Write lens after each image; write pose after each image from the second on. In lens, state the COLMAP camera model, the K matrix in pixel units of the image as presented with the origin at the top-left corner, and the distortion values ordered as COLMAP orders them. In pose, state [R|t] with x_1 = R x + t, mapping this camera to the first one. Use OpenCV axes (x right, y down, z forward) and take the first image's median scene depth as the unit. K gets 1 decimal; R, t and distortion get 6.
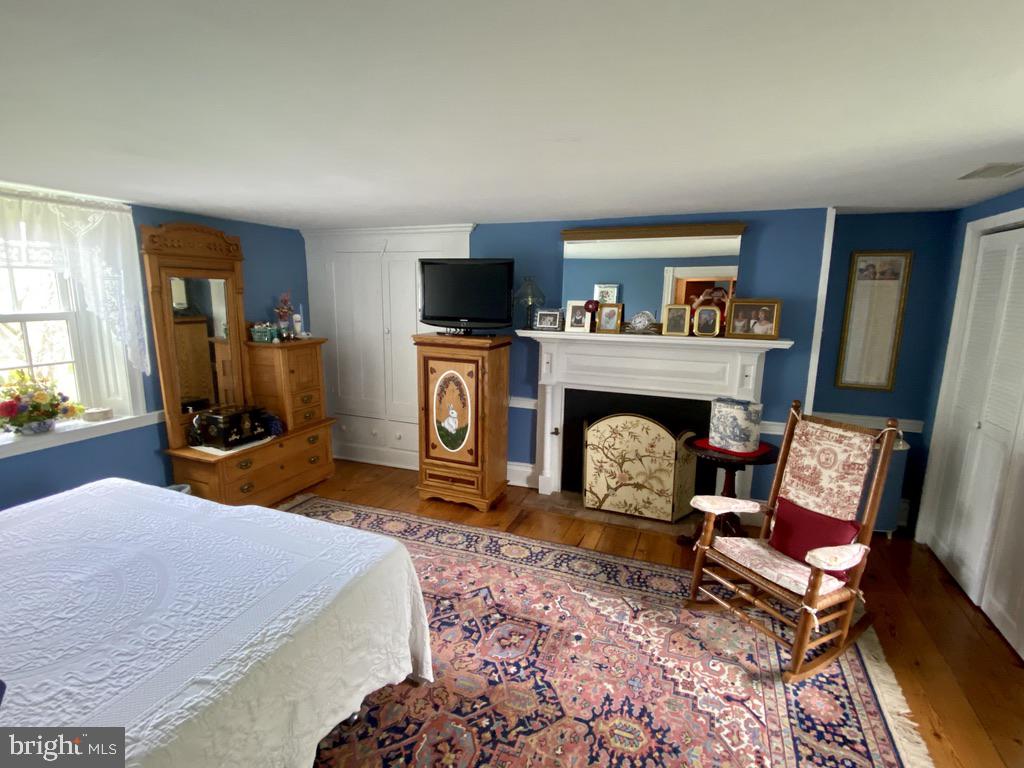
lens RADIAL K [[497.6, 0, 510.2], [0, 497.6, 381.7], [0, 0, 1]] dist [0.027471, -0.003660]
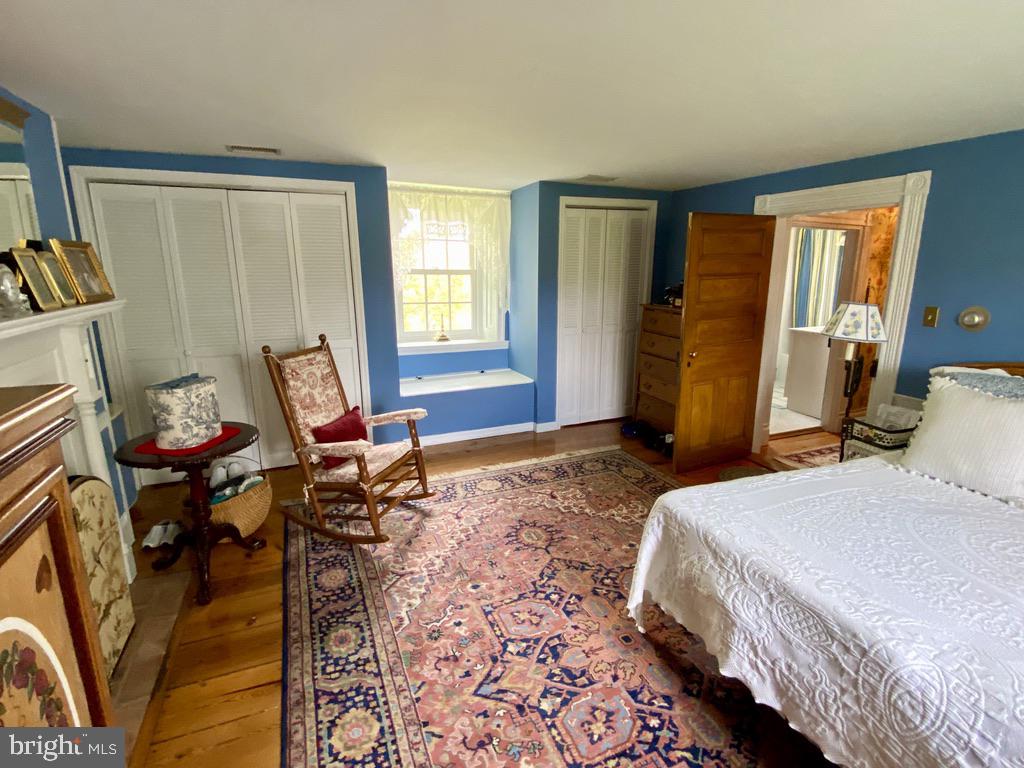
lens RADIAL K [[497.6, 0, 507.9], [0, 497.6, 379.1], [0, 0, 1]] dist [0.027471, -0.003660]
pose [[-0.706905, -0.166399, 0.687457, -0.516529], [0.123619, 0.927908, 0.351716, -0.212091], [-0.696422, 0.333612, -0.635373, 1.423647]]
